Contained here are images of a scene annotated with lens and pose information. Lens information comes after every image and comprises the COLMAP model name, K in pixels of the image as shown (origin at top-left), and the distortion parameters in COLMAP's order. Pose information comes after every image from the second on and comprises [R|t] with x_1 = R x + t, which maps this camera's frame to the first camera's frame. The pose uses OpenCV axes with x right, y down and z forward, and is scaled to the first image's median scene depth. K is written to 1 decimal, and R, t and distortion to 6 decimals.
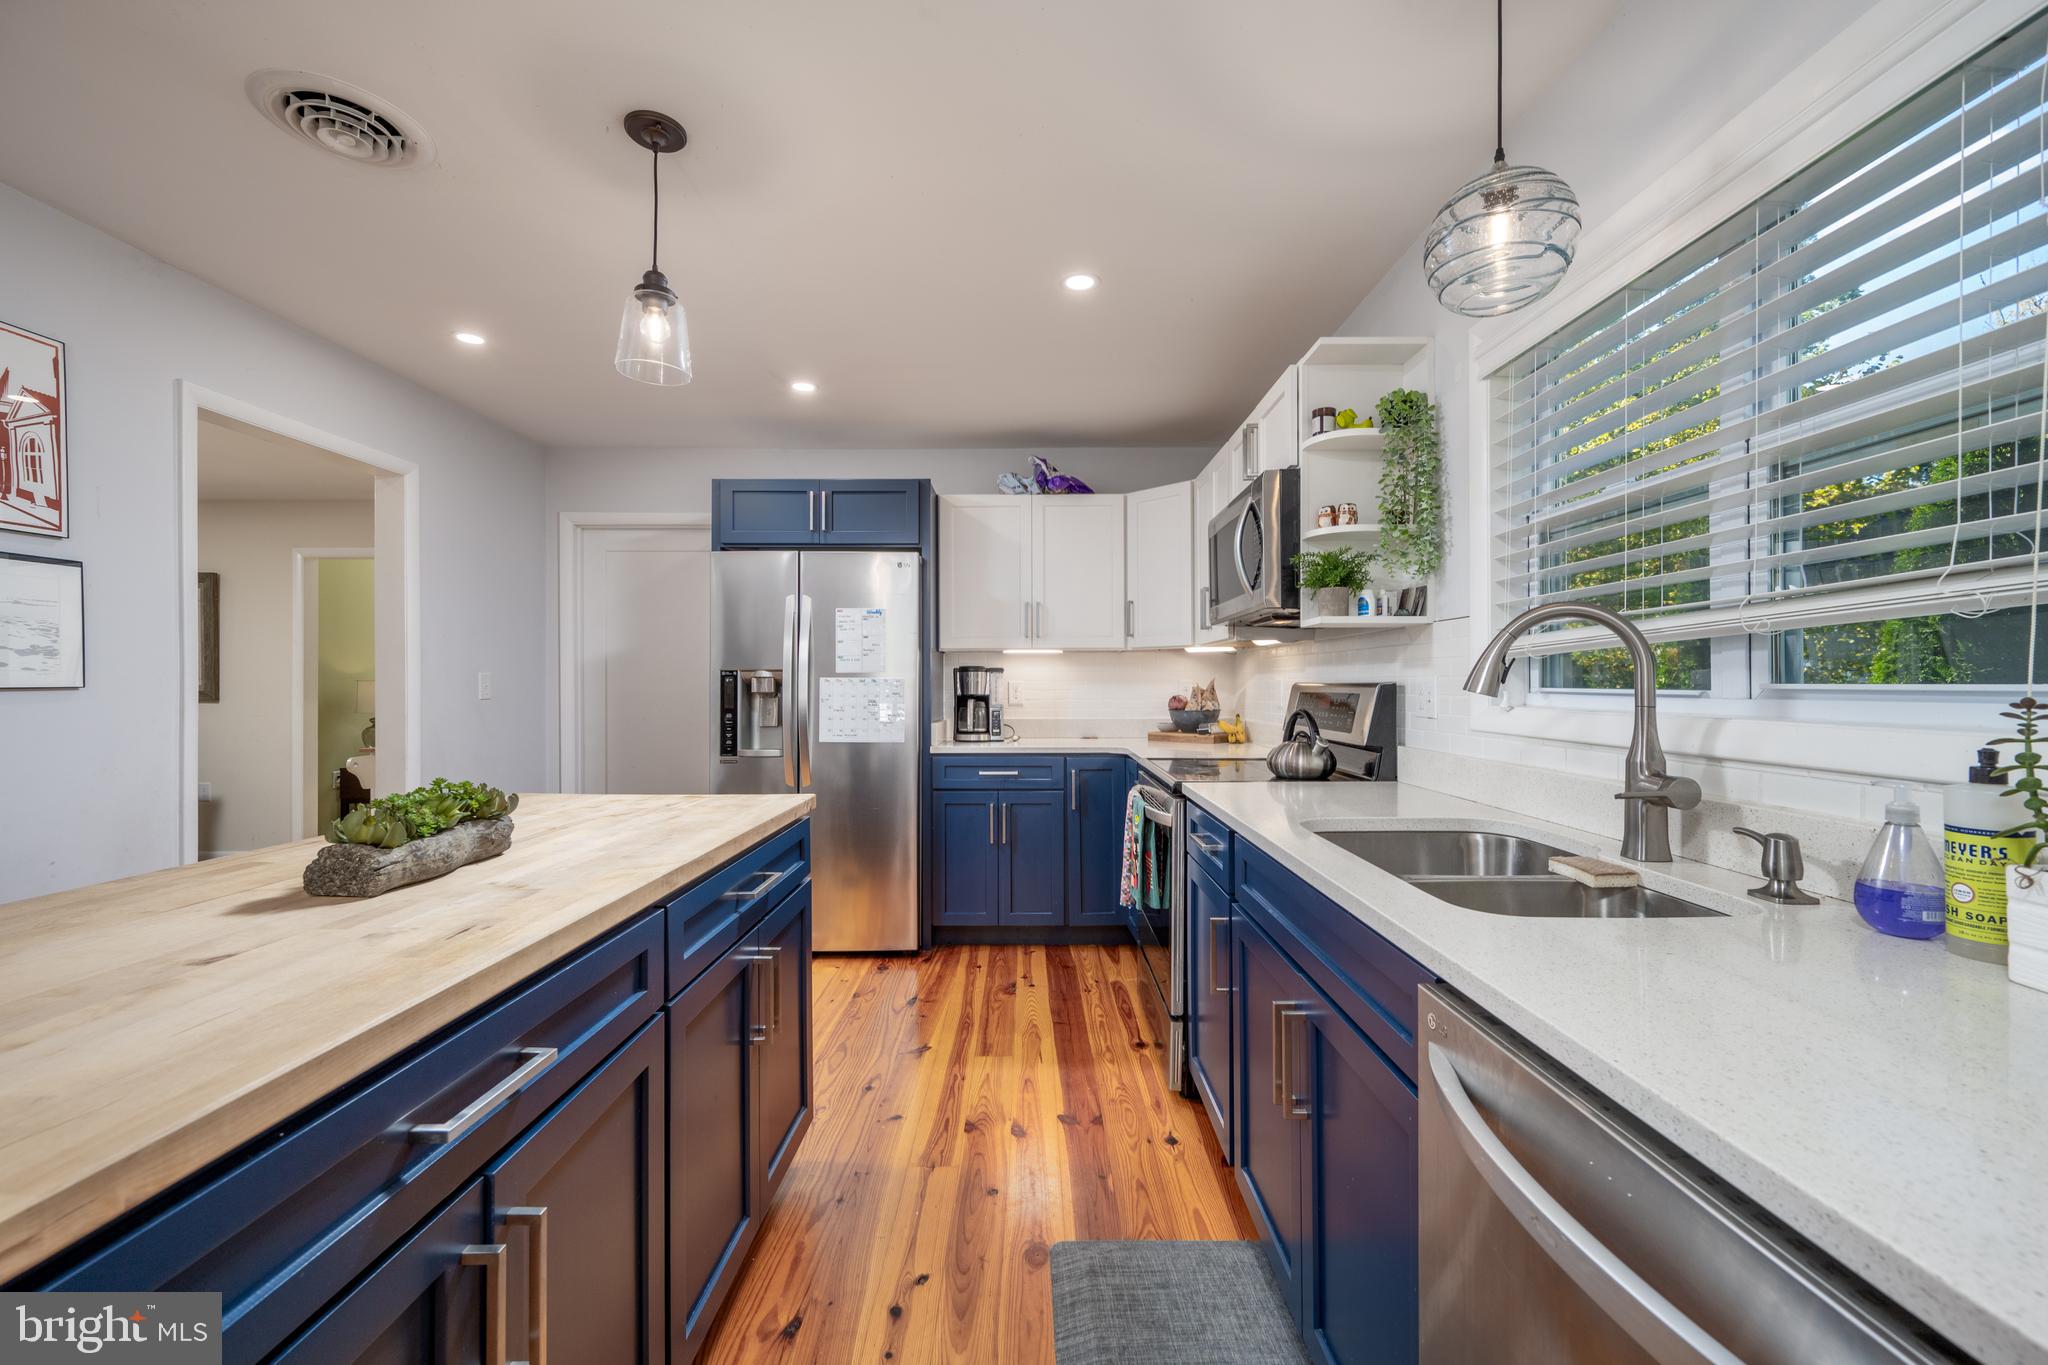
lens RADIAL K [[833.8, 0, 1024.8], [0, 833.8, 685.2], [0, 0, 1]] dist [0.001967, 0.000239]
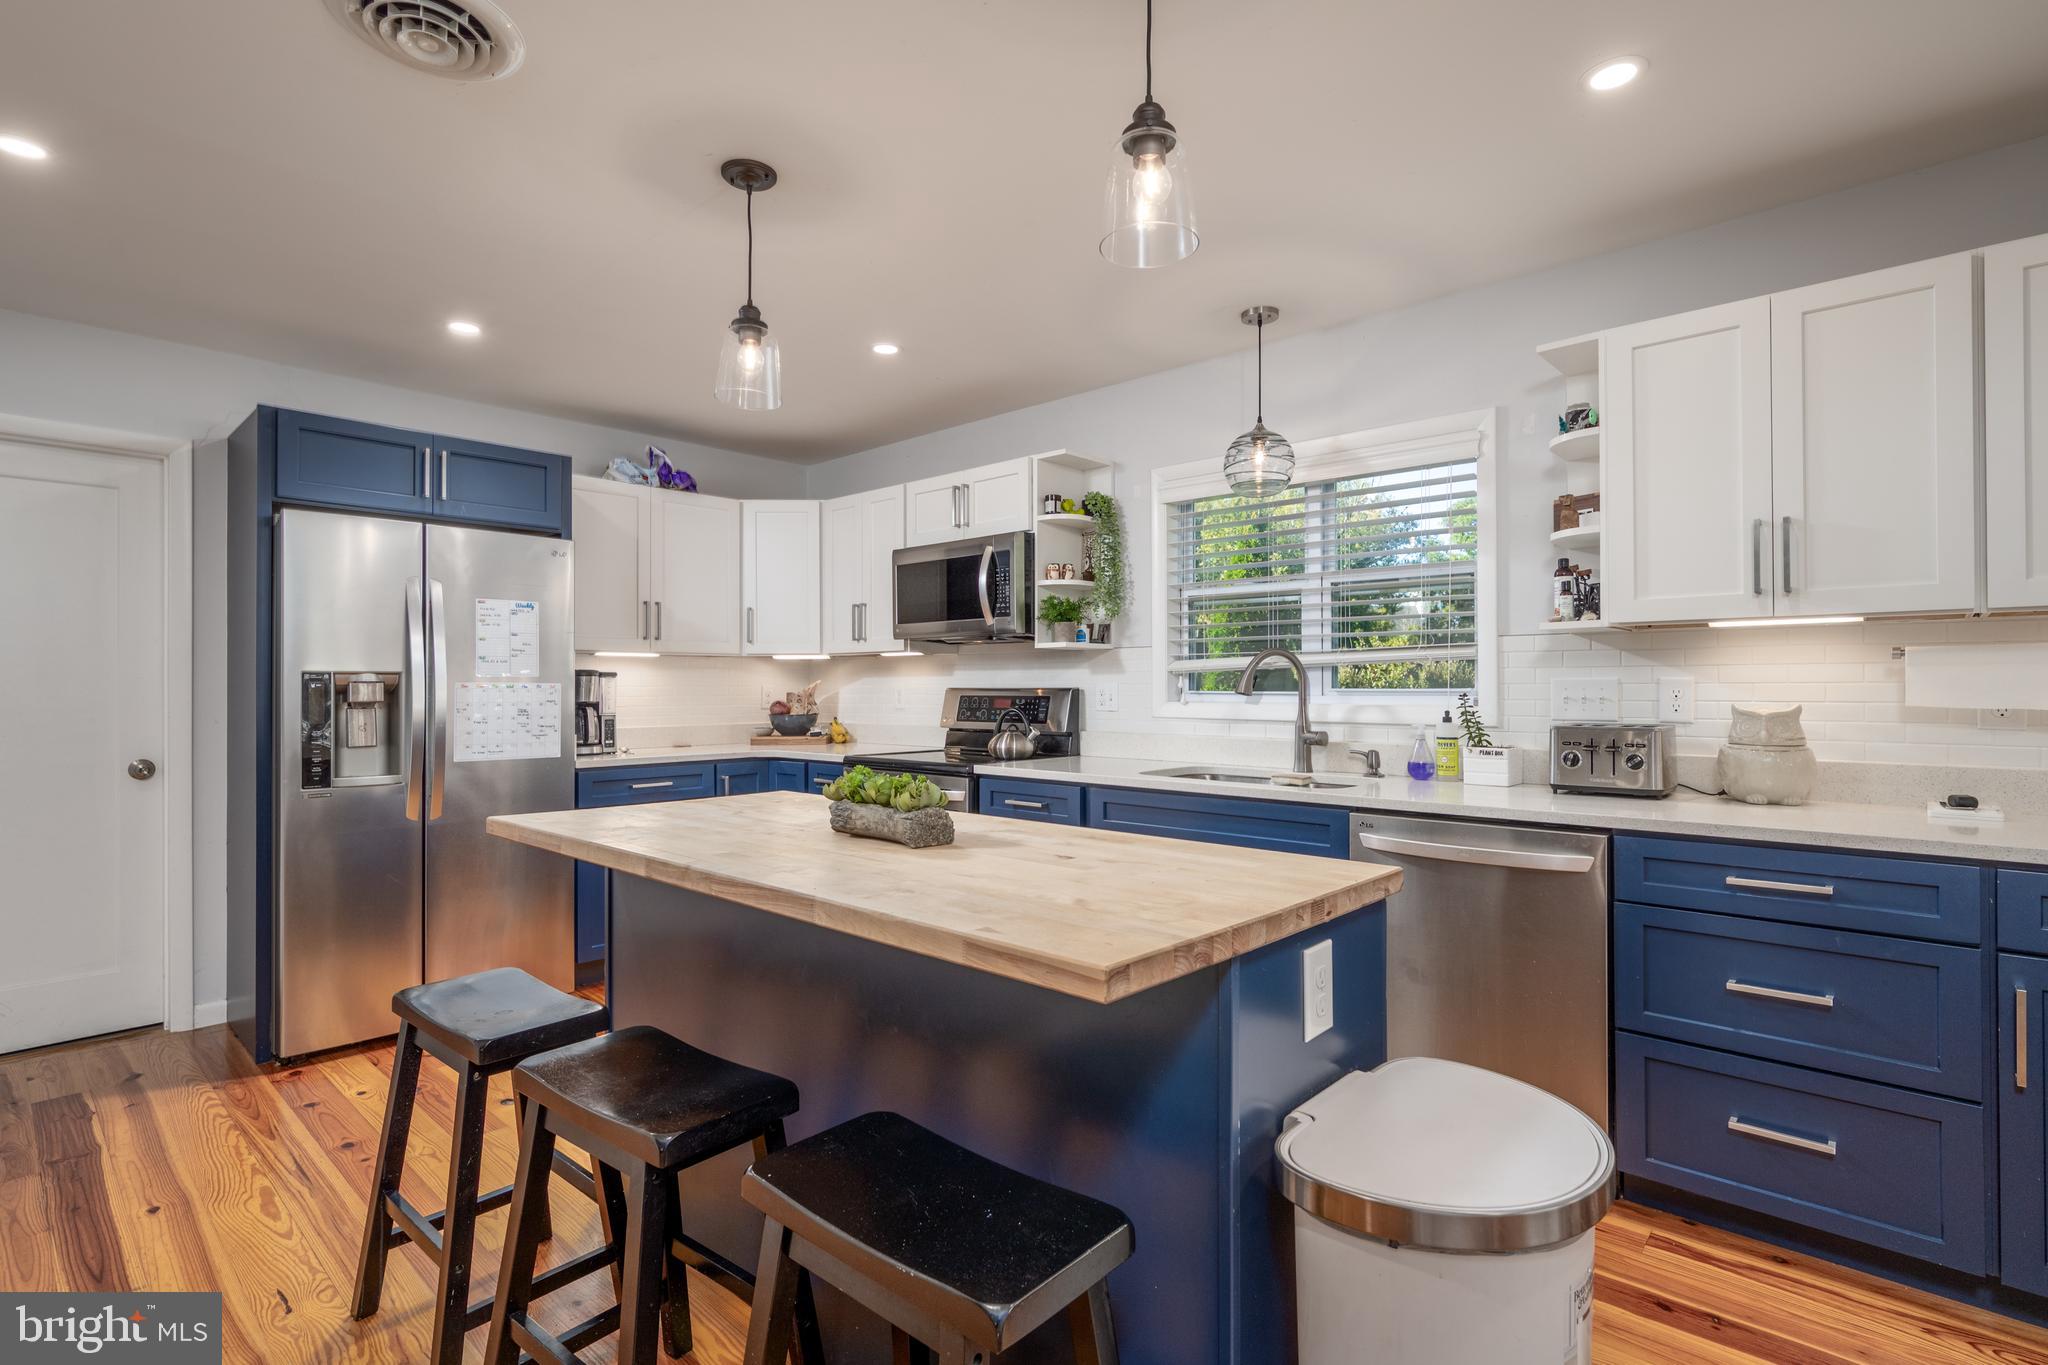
lens RADIAL K [[973.5, 0, 1040.3], [0, 973.5, 684.4], [0, 0, 1]] dist [0.002524, 0.000105]
pose [[0.668624, 0.002075, 0.743598, -0.741403], [0.002924, 0.999981, -0.005420, -0.000739], [-0.743595, 0.005798, 0.668605, -0.073117]]
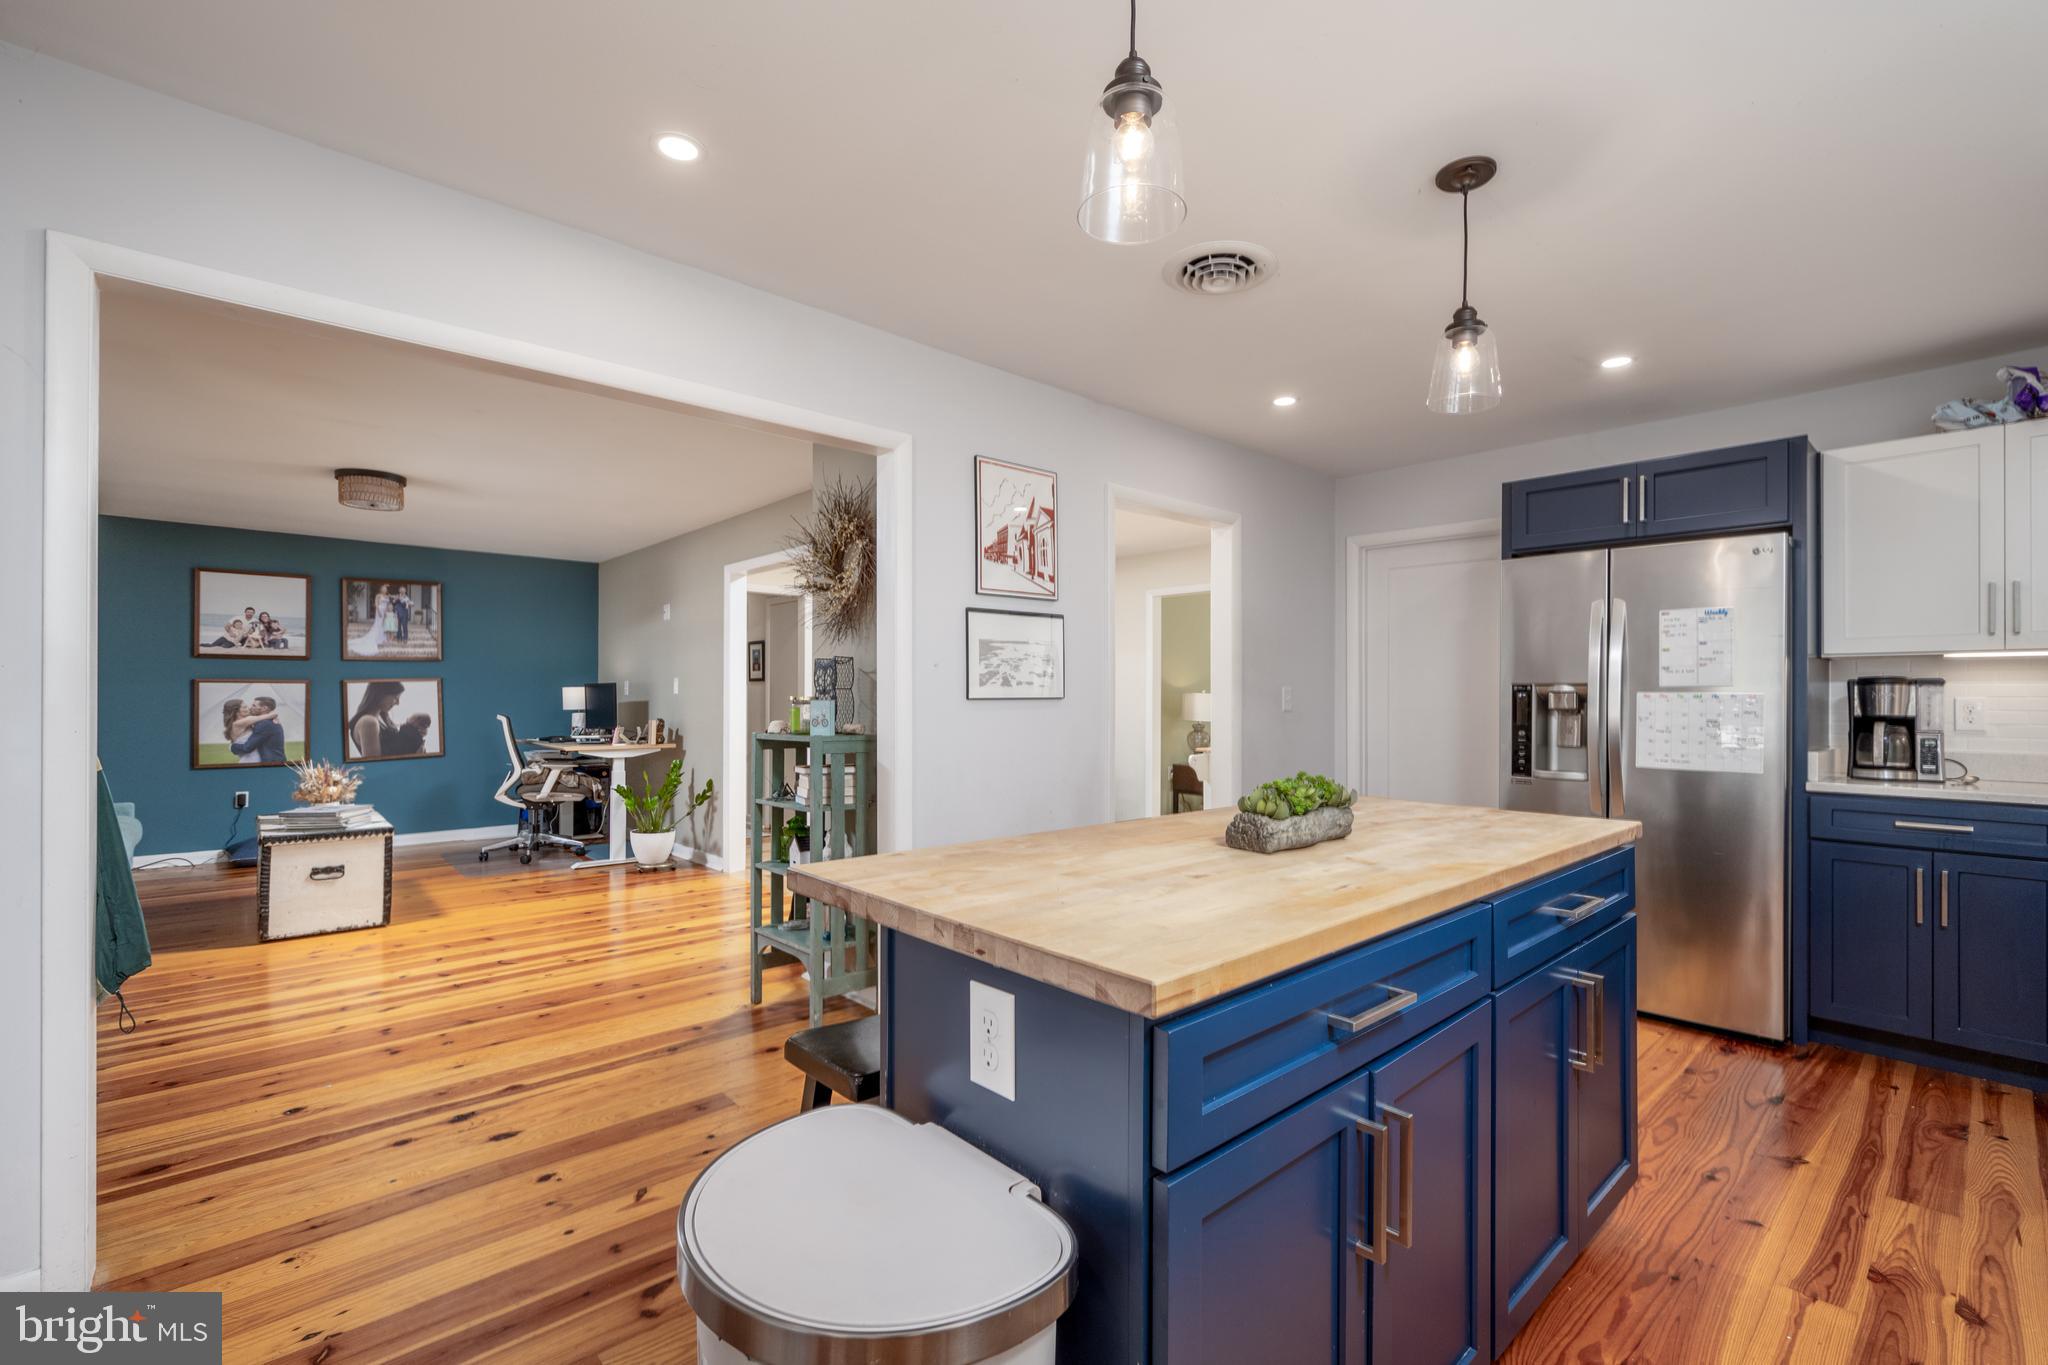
lens RADIAL K [[882.3, 0, 1019.7], [0, 882.3, 691.8], [0, 0, 1]] dist [-0.002919, 0.000515]
pose [[0.669207, 0.001295, -0.743075, 0.005779], [-0.007678, 0.999957, -0.005172, -0.000161], [0.743036, 0.009167, 0.669188, -0.110771]]
